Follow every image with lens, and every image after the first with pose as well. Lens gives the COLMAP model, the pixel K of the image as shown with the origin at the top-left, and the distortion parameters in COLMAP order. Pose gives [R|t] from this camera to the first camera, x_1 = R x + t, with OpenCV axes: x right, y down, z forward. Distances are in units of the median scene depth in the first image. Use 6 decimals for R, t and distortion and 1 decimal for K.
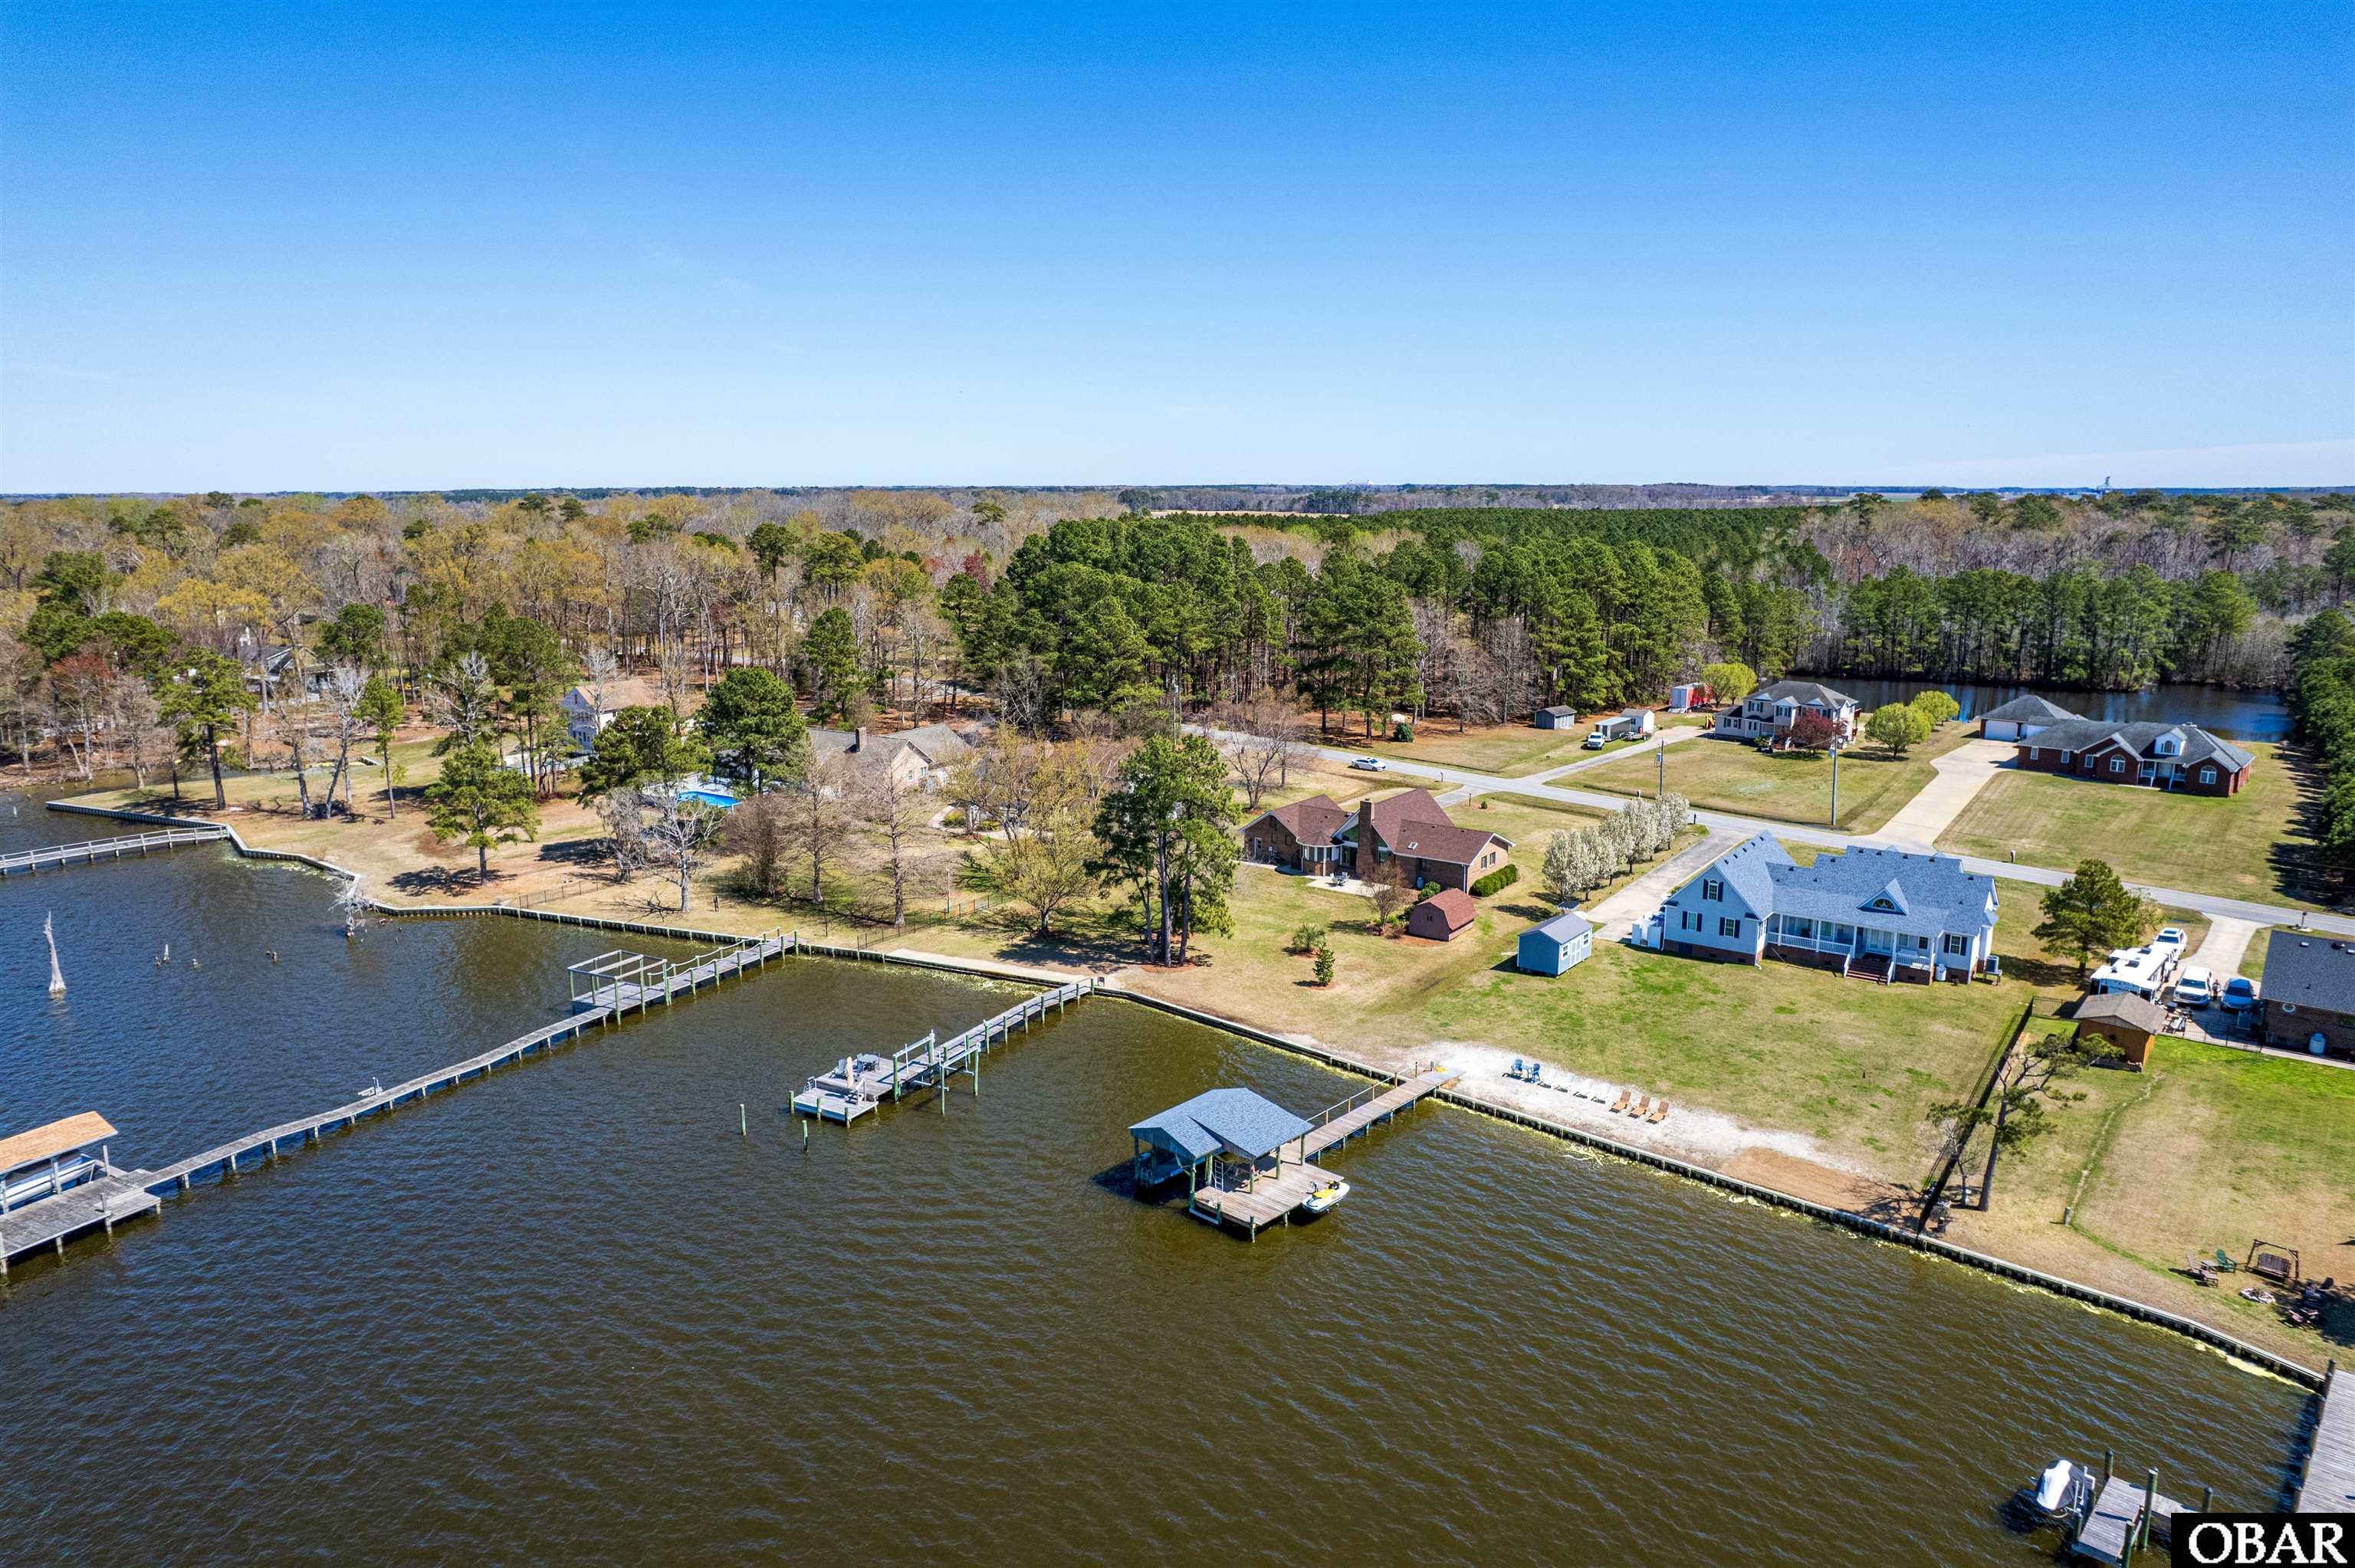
lens RADIAL K [[1512.8, 0, 1177.5], [0, 1512.8, 784.0], [0, 0, 1]] dist [-0.064760, 0.062472]
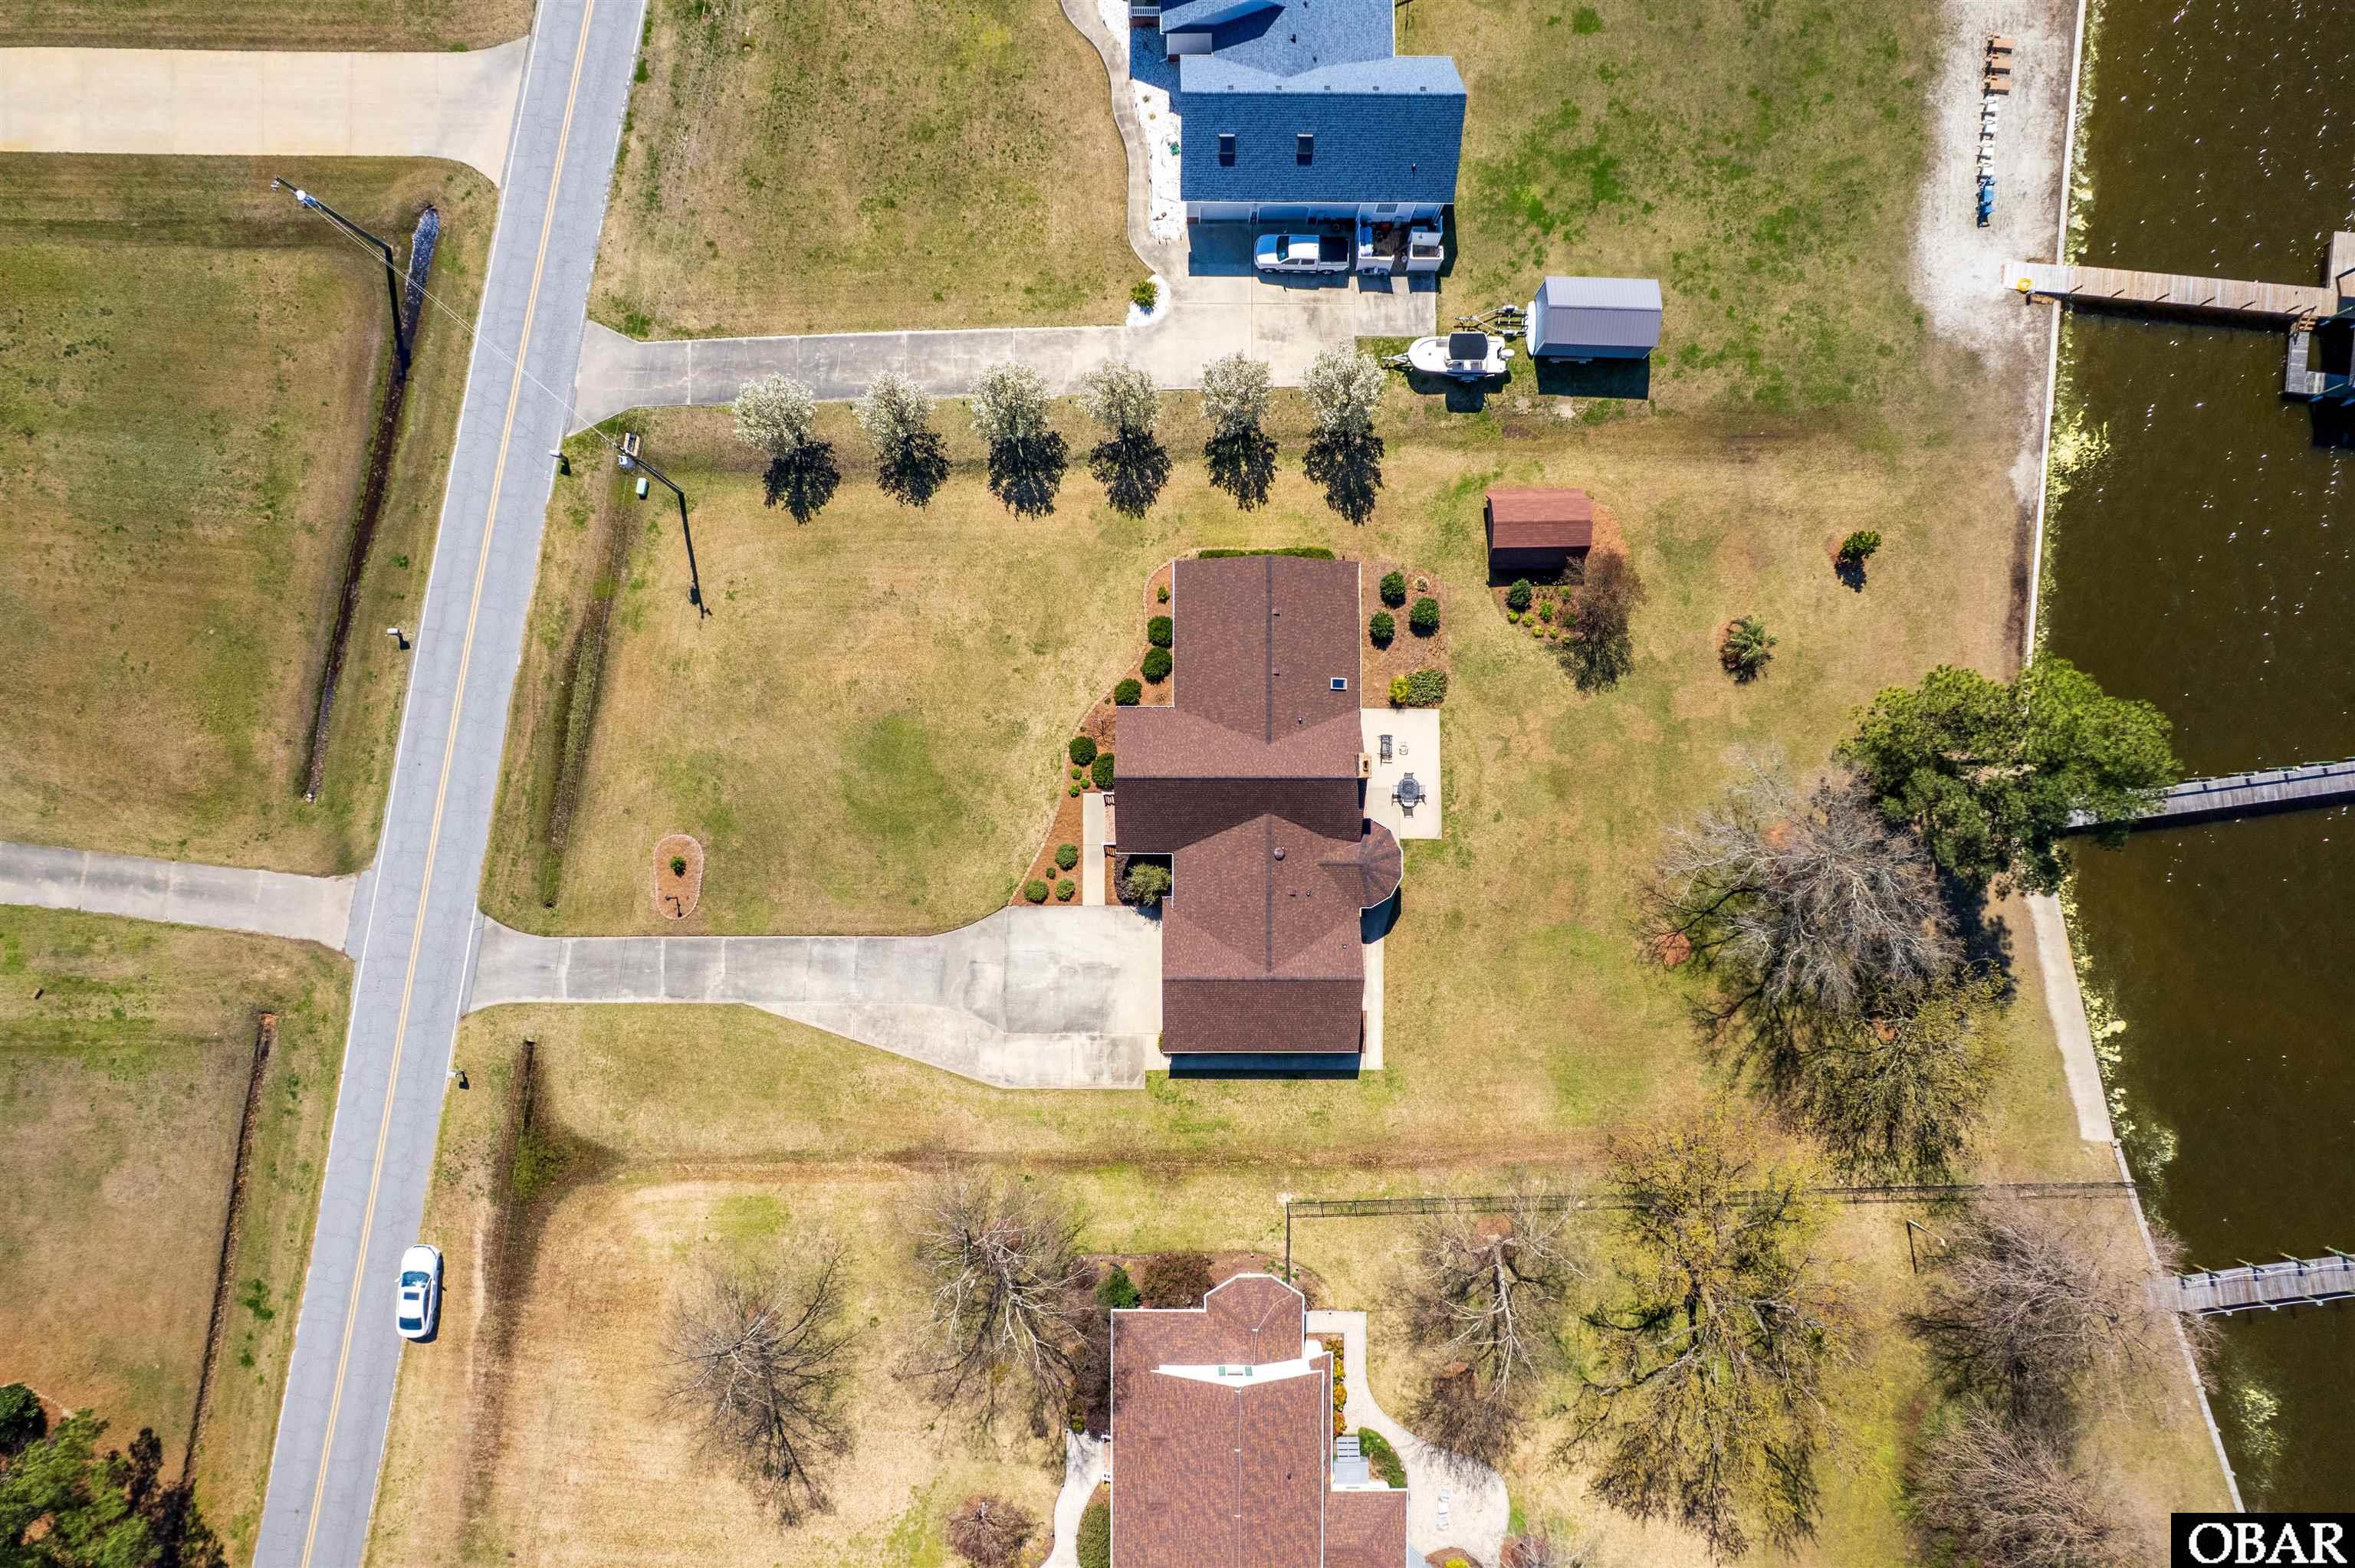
lens RADIAL K [[1512.8, 0, 1177.5], [0, 1512.8, 784.0], [0, 0, 1]] dist [-0.064760, 0.062472]
pose [[-0.589138, -0.807304, 0.034309, 0.201532], [0.186451, -0.094505, 0.977908, -0.767018], [-0.786227, 0.582520, 0.206199, 1.375466]]
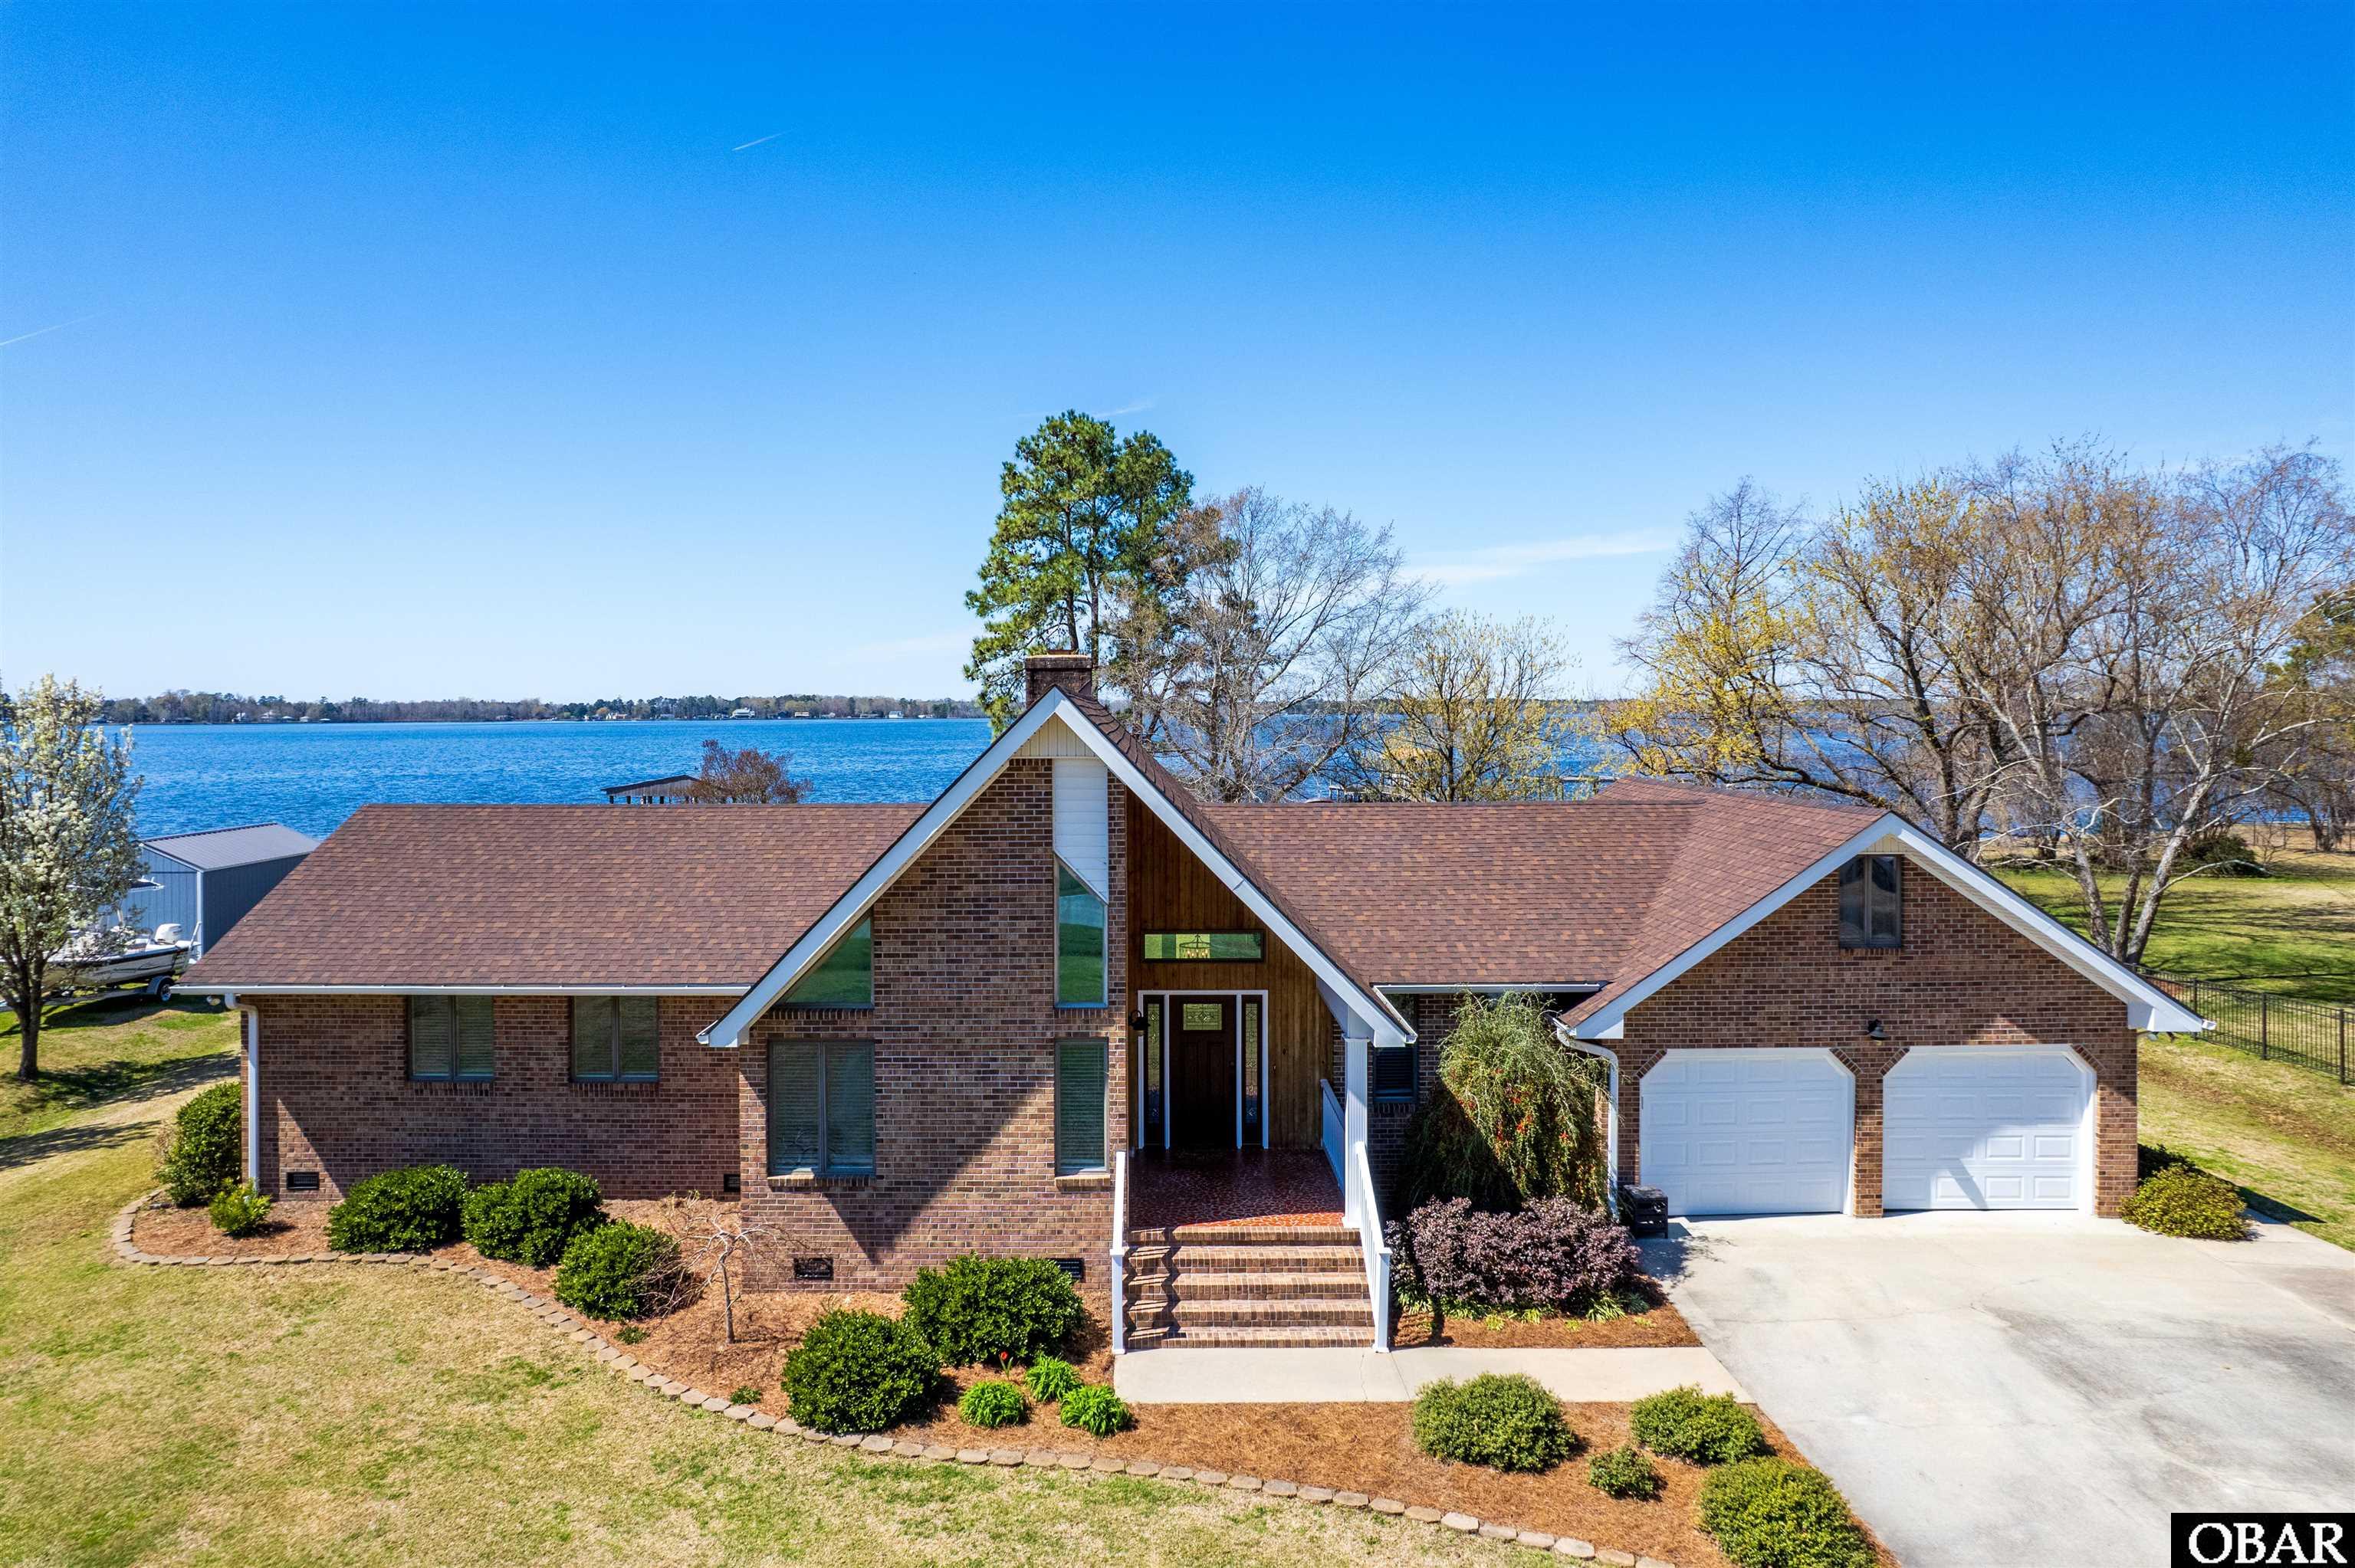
lens RADIAL K [[1533.6, 0, 1131.6], [0, 1533.6, 721.0], [0, 0, 1]] dist [-0.072819, 0.063525]
pose [[-0.808094, 0.009877, -0.588971, 0.344634], [-0.122659, 0.975121, 0.184647, -0.030388], [0.576142, 0.221455, -0.786777, 1.702150]]
